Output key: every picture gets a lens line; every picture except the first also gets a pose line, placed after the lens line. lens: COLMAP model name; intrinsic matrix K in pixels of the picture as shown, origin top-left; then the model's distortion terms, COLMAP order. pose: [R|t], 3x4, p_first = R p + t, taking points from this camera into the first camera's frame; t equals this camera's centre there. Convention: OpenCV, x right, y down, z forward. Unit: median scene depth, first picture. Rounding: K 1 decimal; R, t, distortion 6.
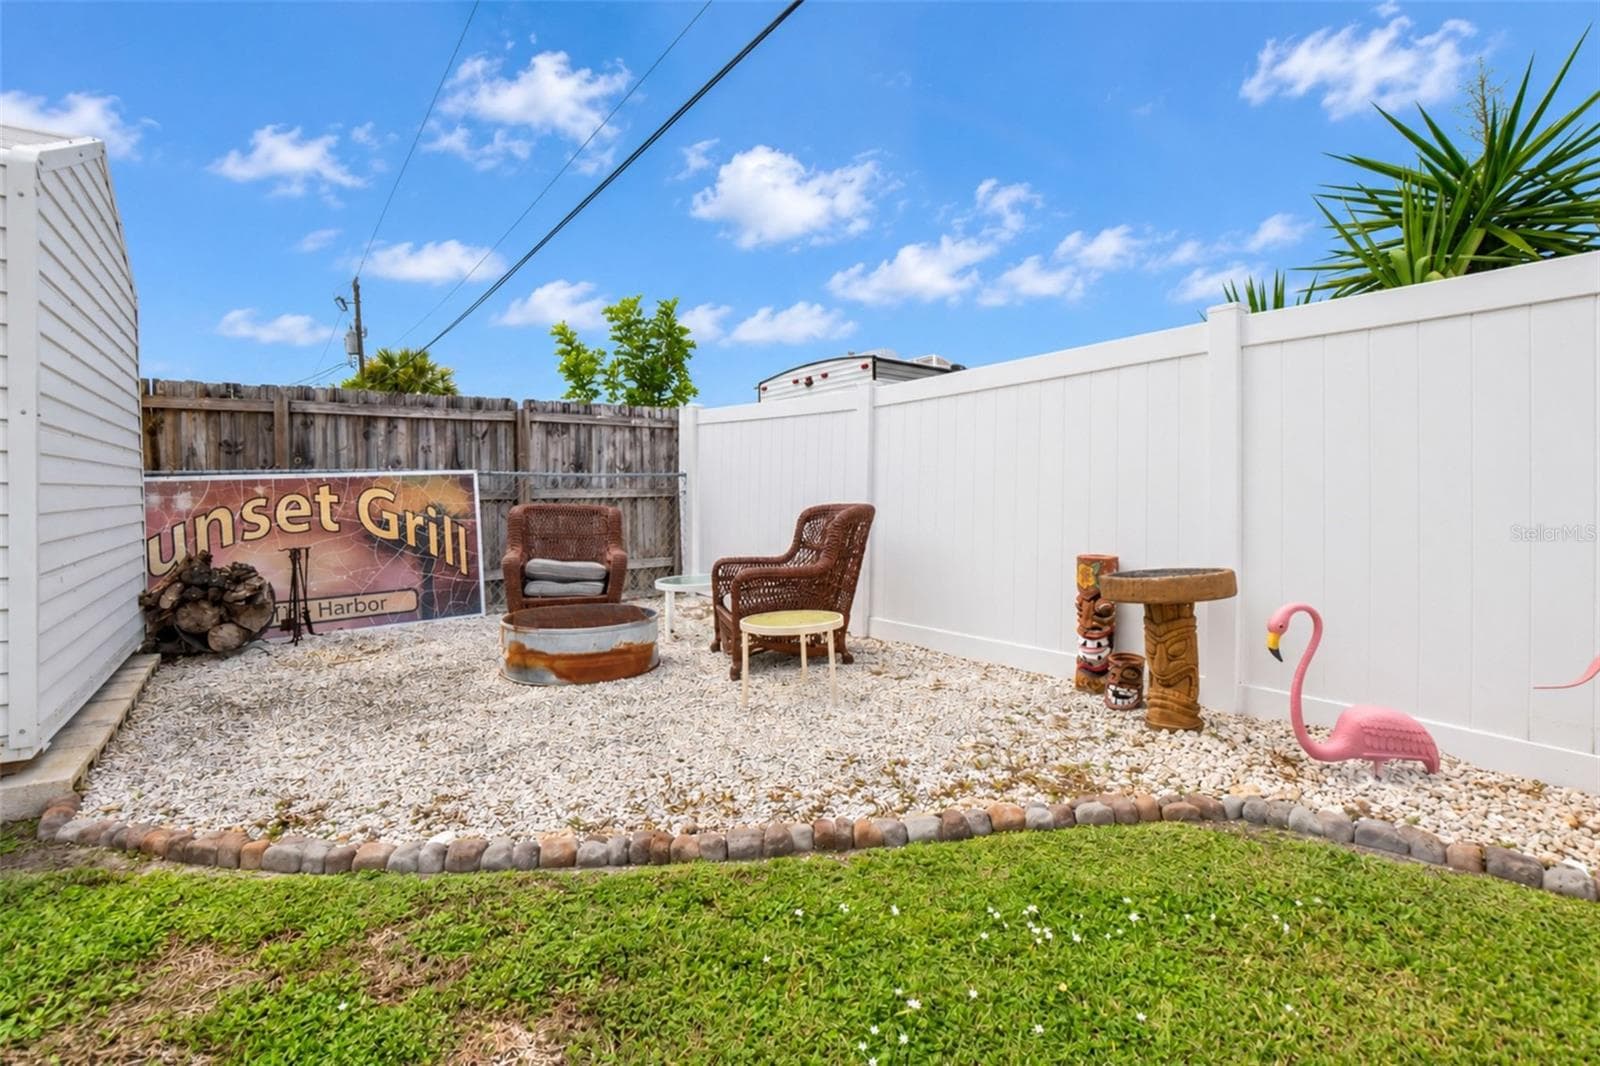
lens RADIAL K [[707.6, 0, 802.3], [0, 707.6, 519.8], [0, 0, 1]] dist [-0.007250, -0.000482]
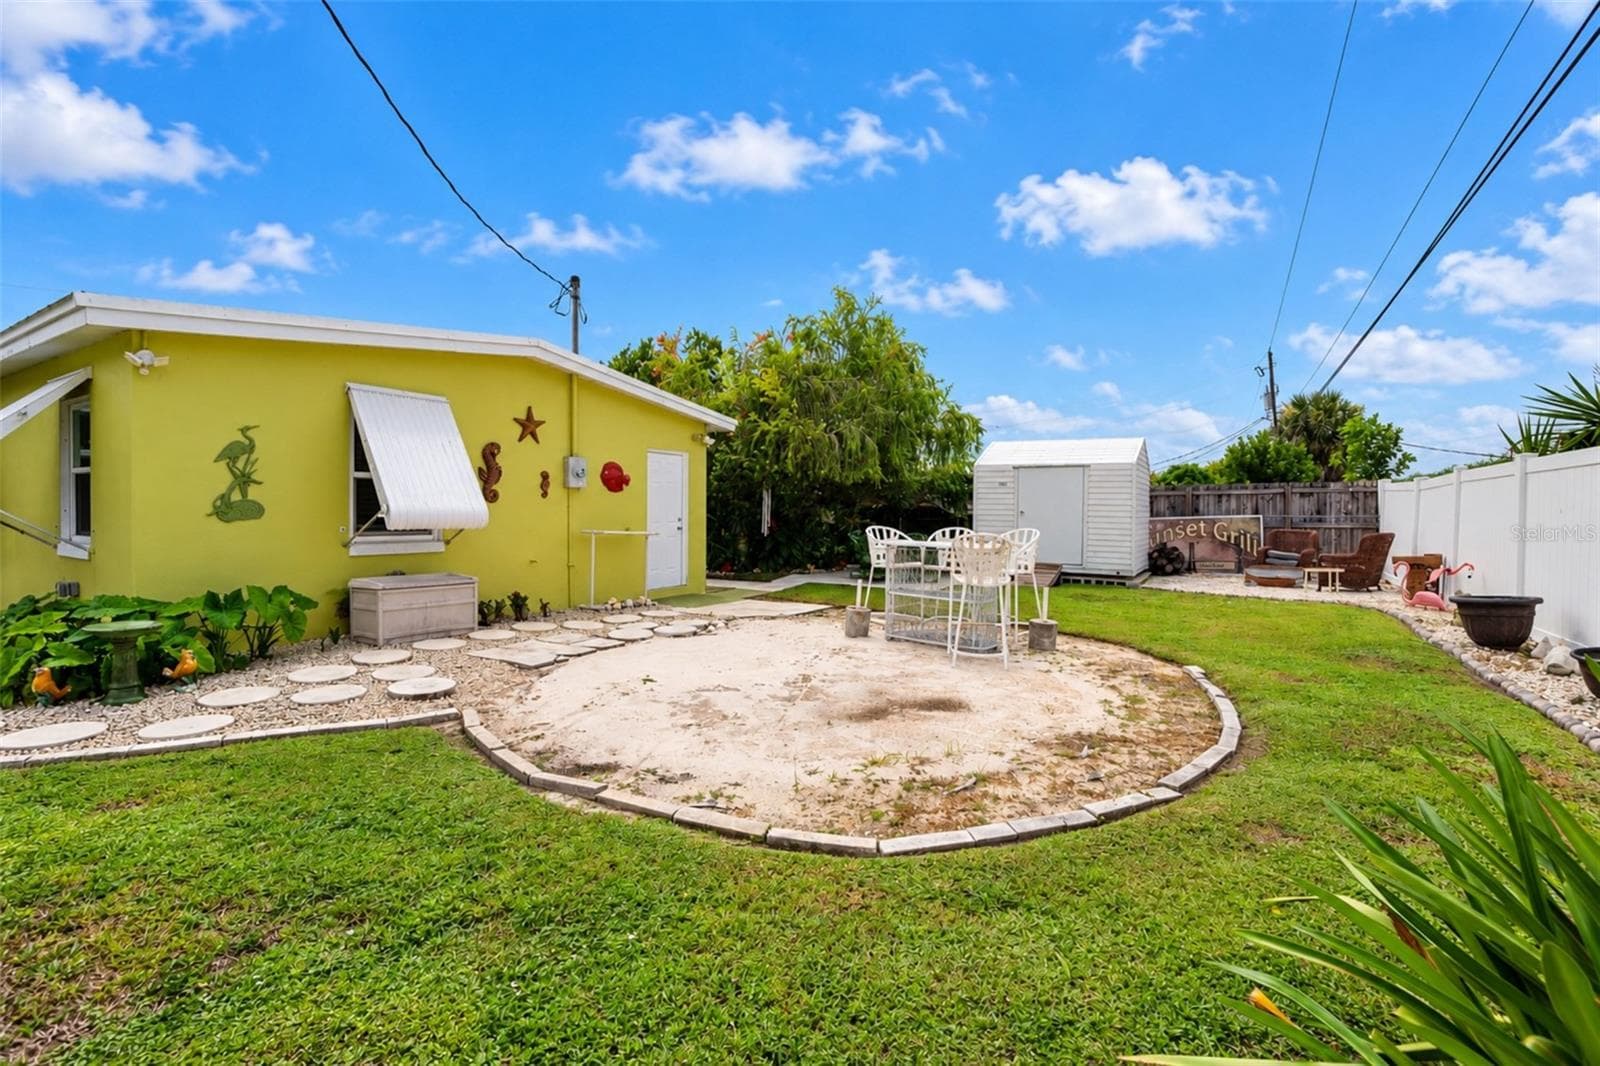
lens RADIAL K [[707.6, 0, 799.3], [0, 707.6, 521.1], [0, 0, 1]] dist [-0.007250, -0.000482]
pose [[0.381283, 0.015673, -0.924325, 1.293818], [-0.038141, 0.999272, 0.001210, 0.009963], [0.923671, 0.034793, 0.381603, -1.537036]]
